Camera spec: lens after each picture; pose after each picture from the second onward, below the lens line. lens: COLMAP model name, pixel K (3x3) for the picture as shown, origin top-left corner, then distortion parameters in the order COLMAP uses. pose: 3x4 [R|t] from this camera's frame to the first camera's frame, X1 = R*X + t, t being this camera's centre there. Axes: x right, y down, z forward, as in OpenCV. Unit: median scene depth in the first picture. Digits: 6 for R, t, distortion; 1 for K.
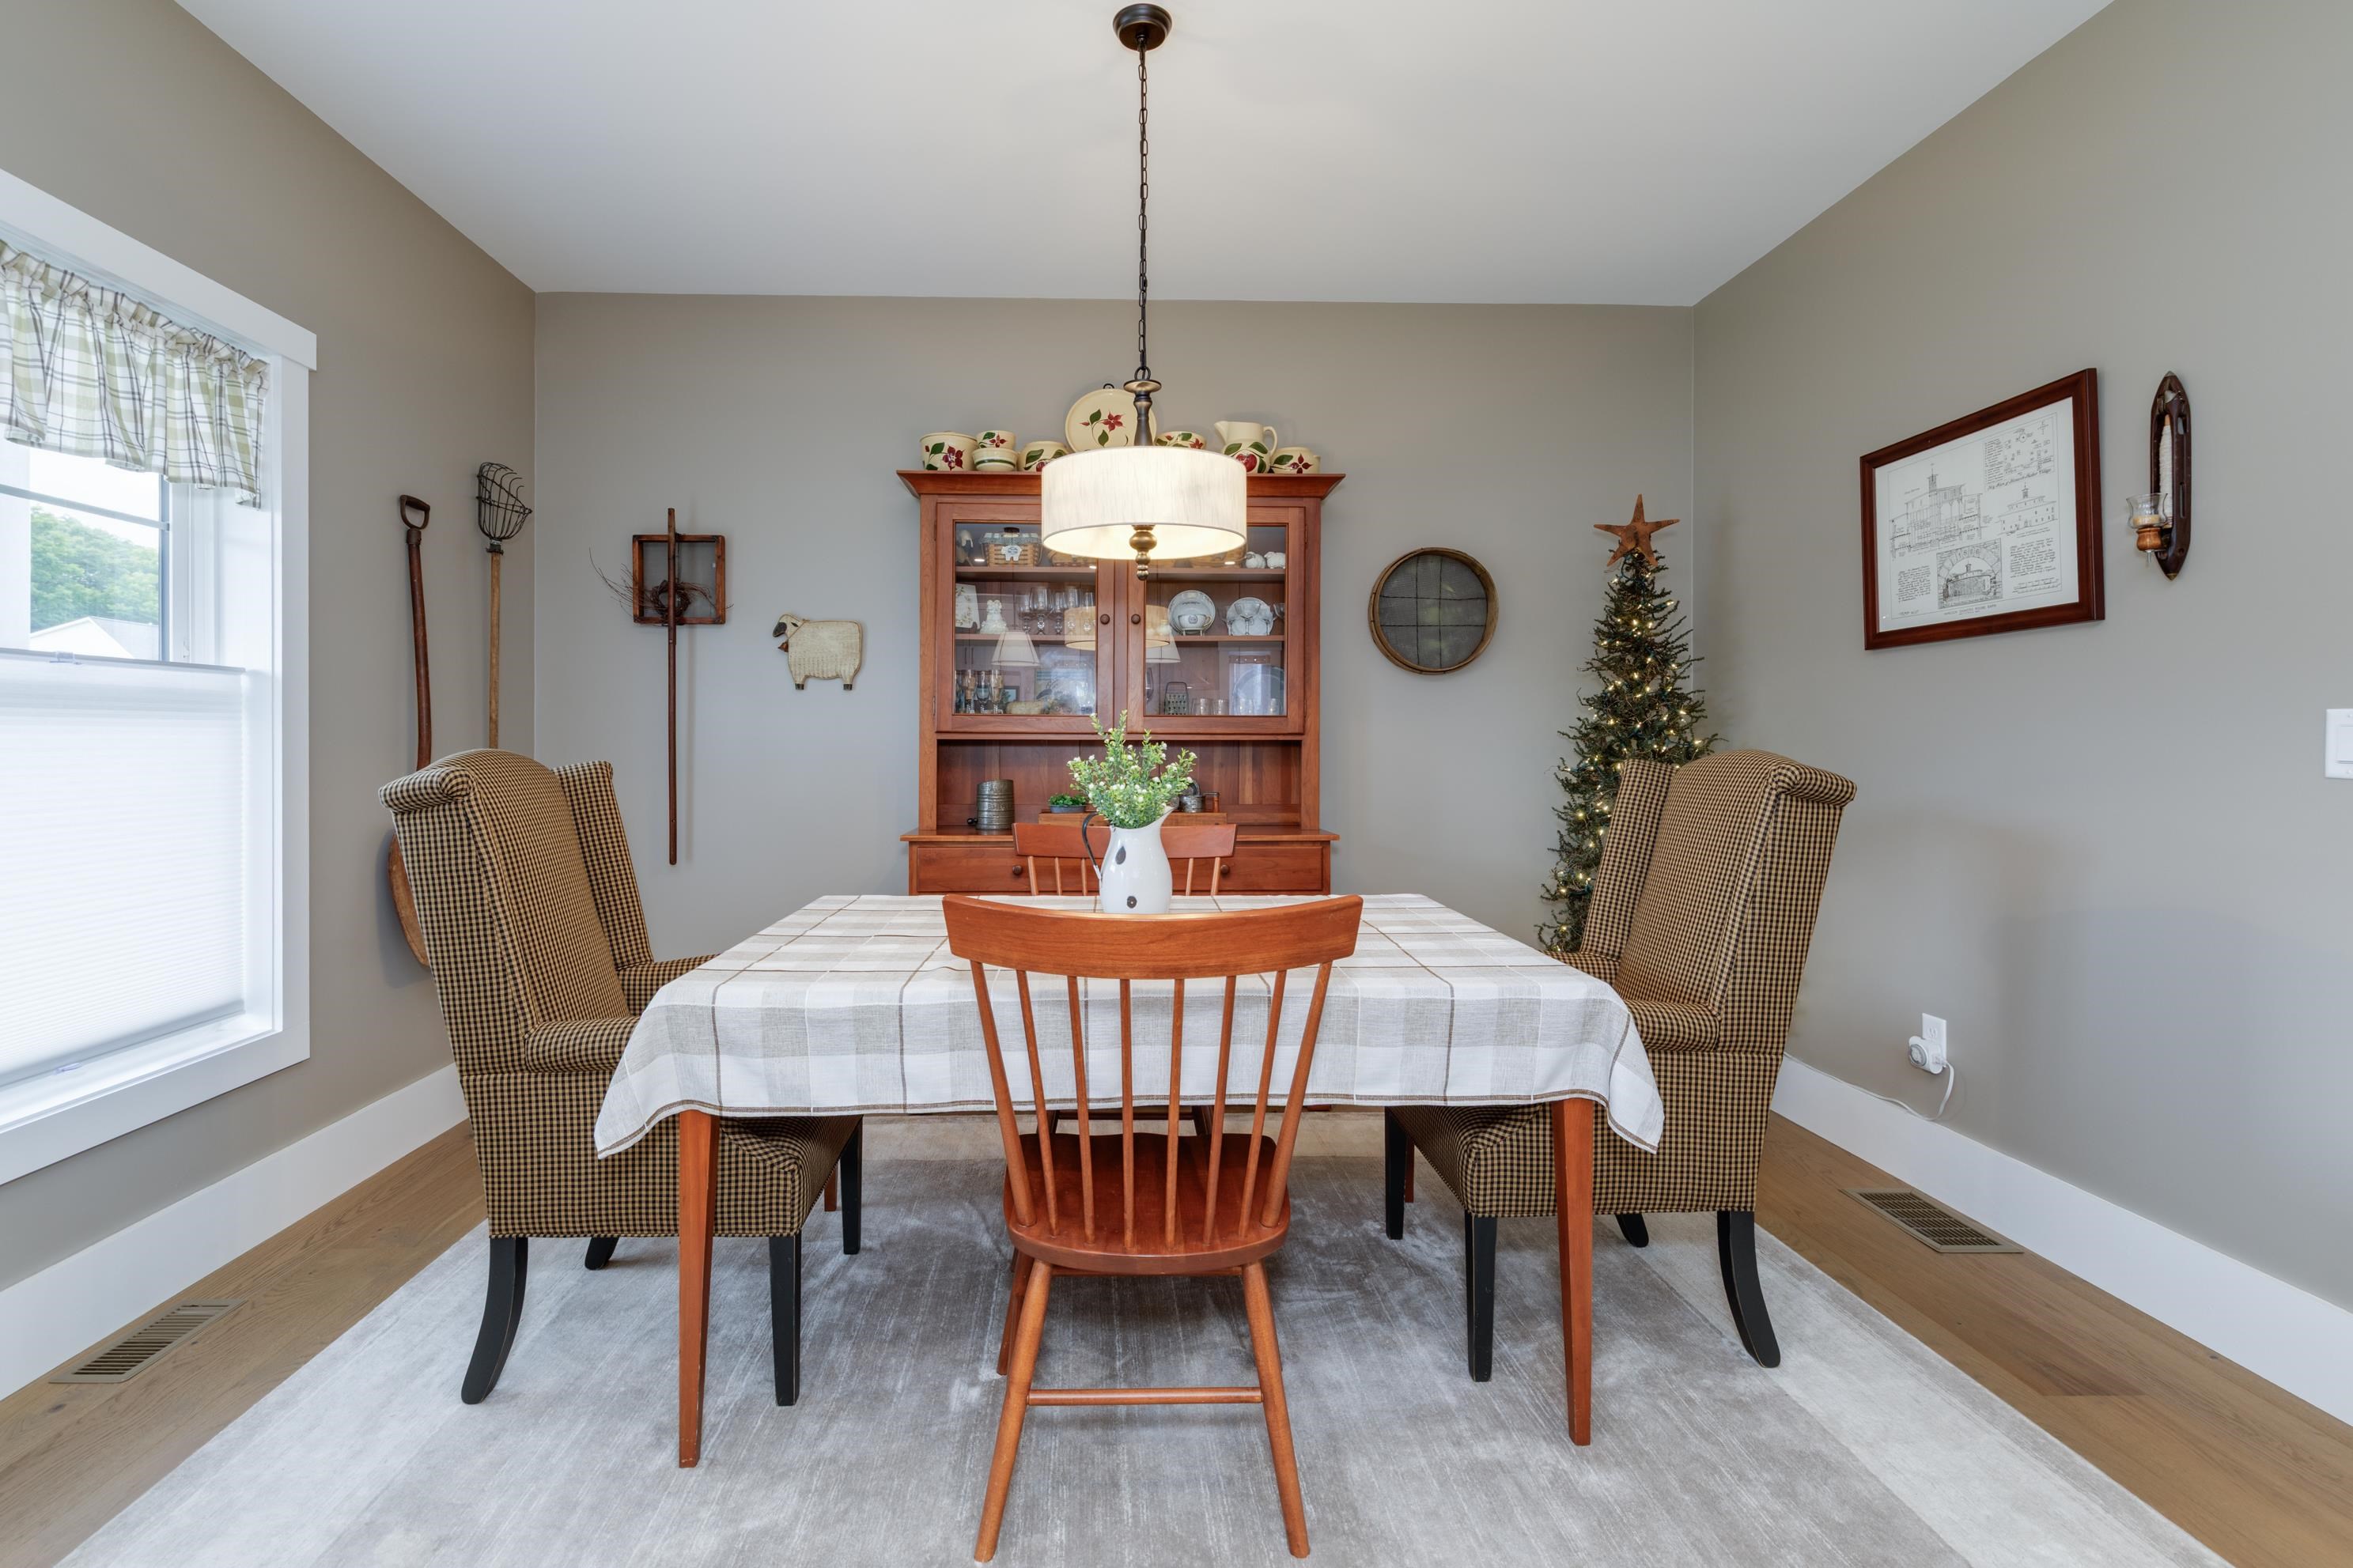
lens RADIAL K [[1064.9, 0, 1140.6], [0, 1064.9, 744.8], [0, 0, 1]] dist [-0.001158, 0.000146]
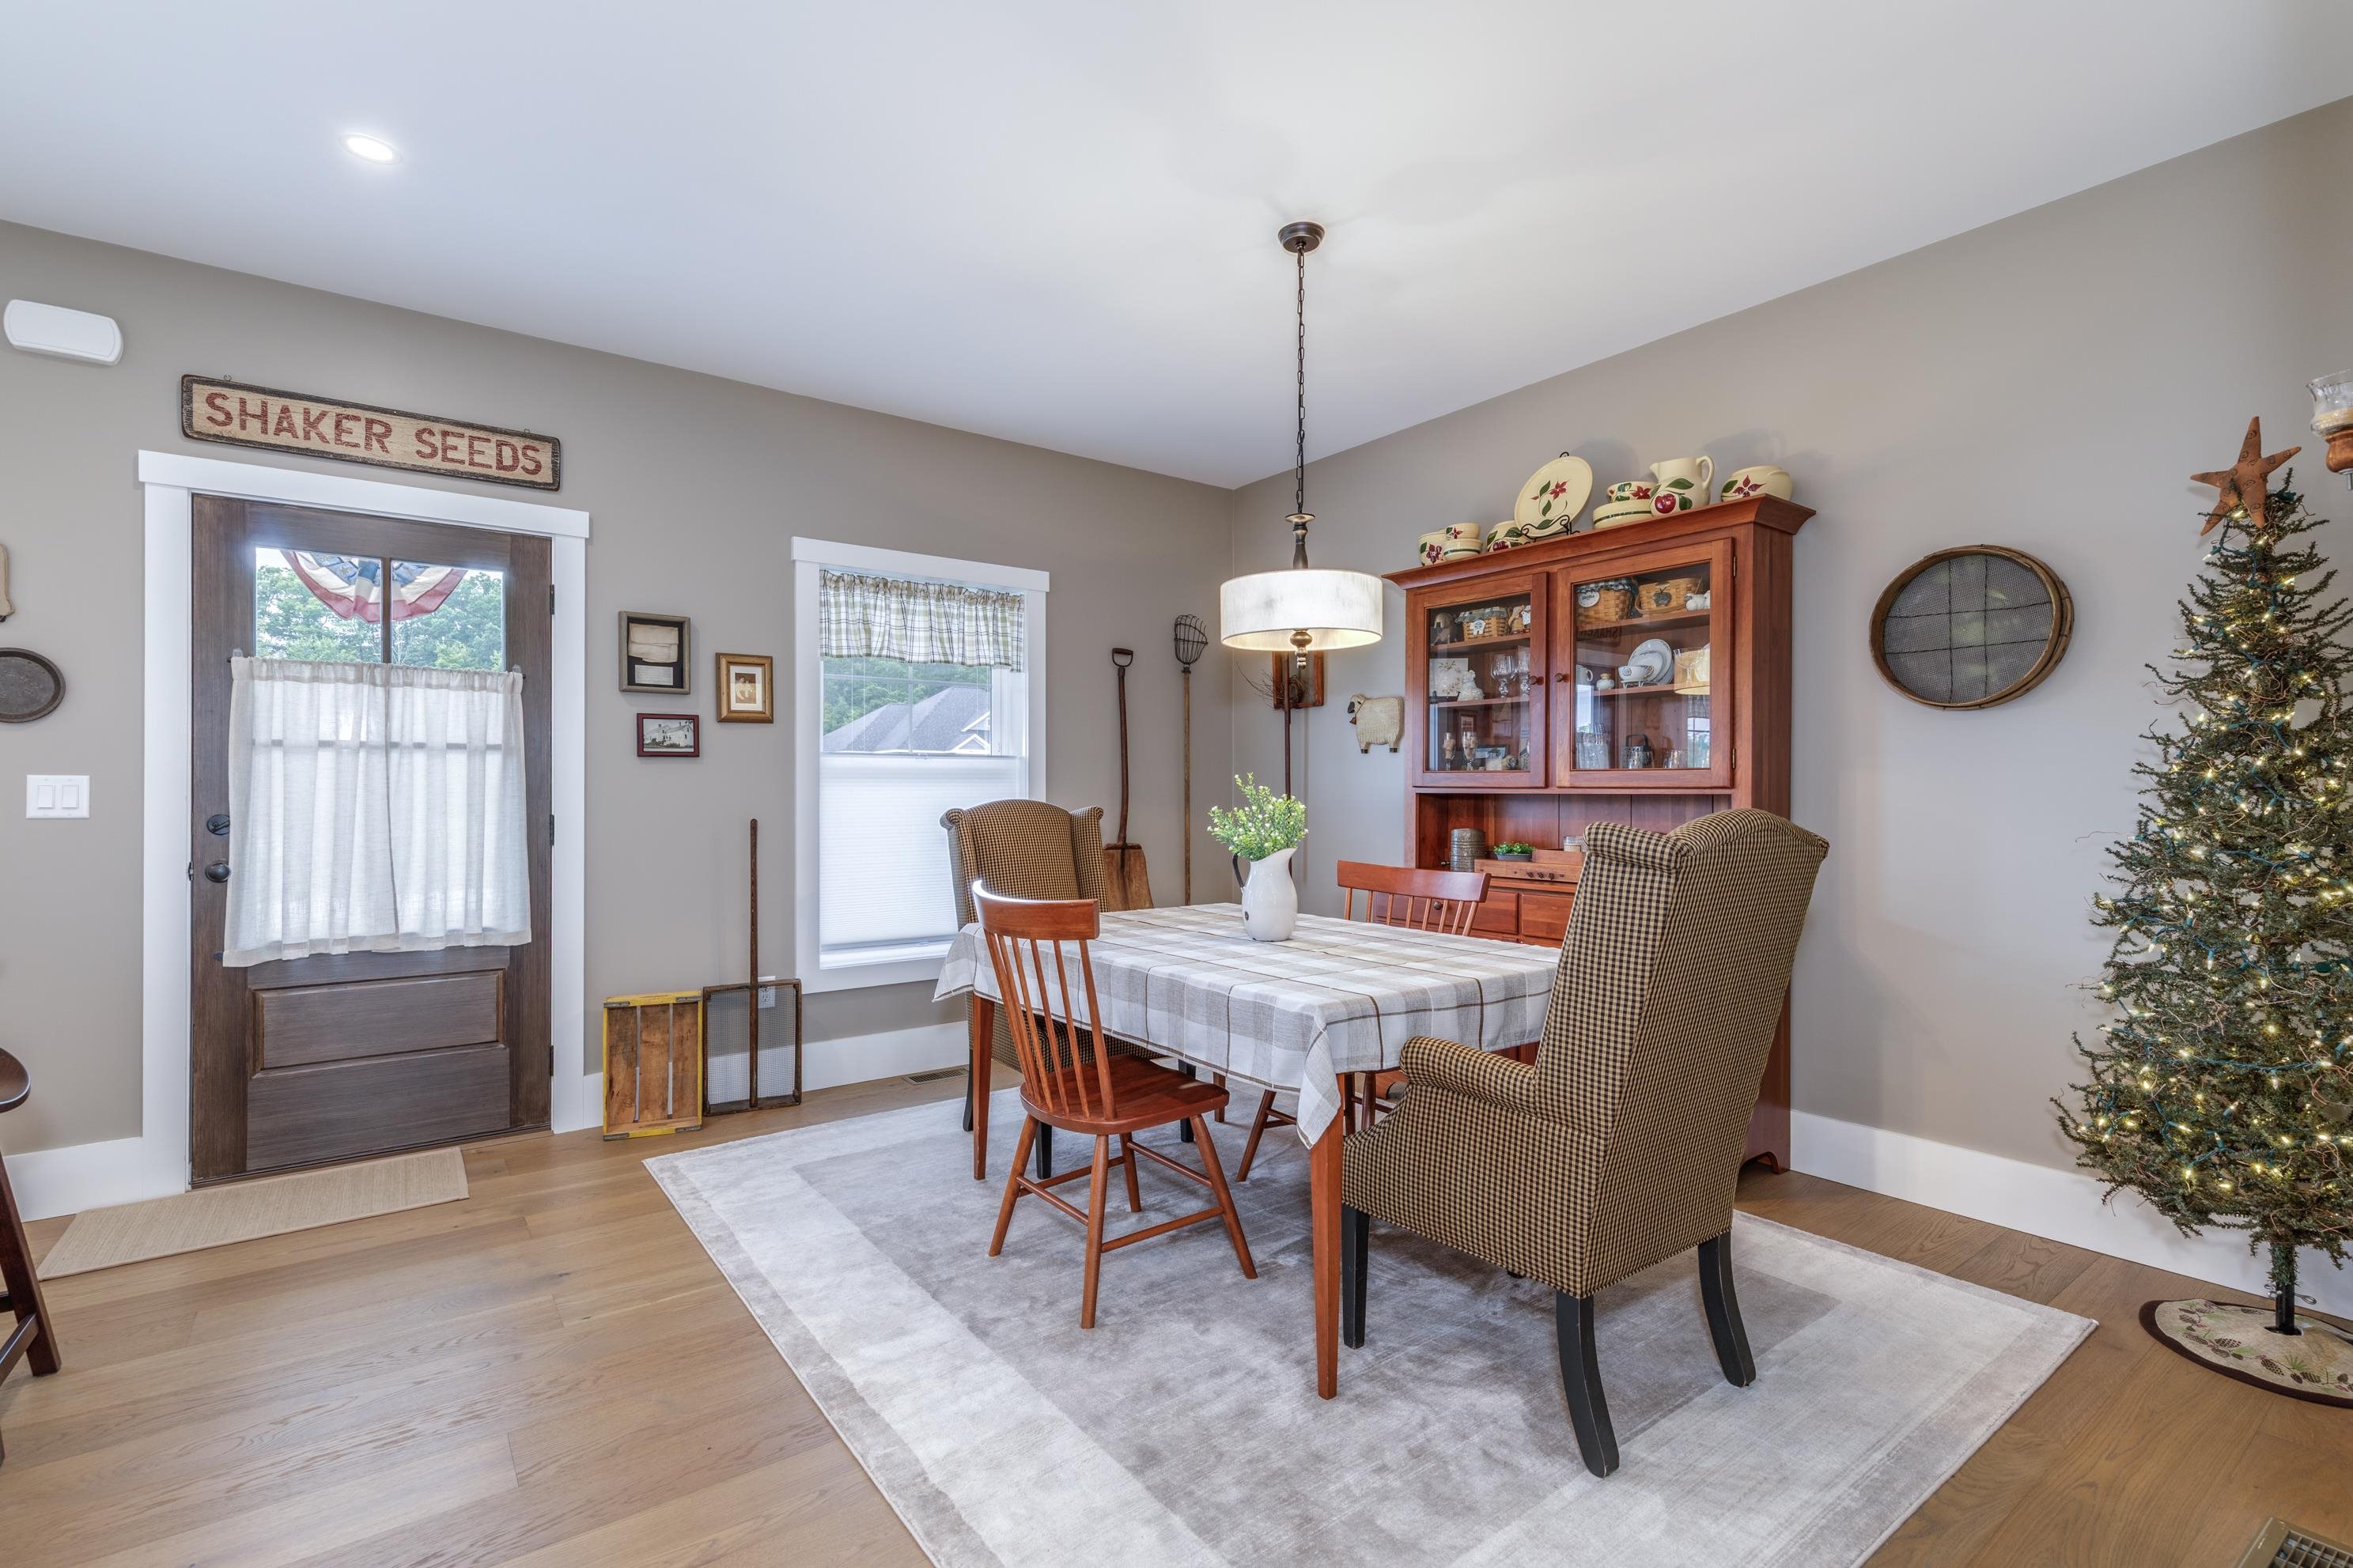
lens RADIAL K [[1064.9, 0, 1170.5], [0, 1064.9, 785.3], [0, 0, 1]] dist [-0.001158, 0.000146]
pose [[0.571882, -0.004551, -0.820323, 0.619315], [-0.003149, 0.999965, -0.007744, -0.003713], [0.820330, 0.007012, 0.571848, 0.091280]]
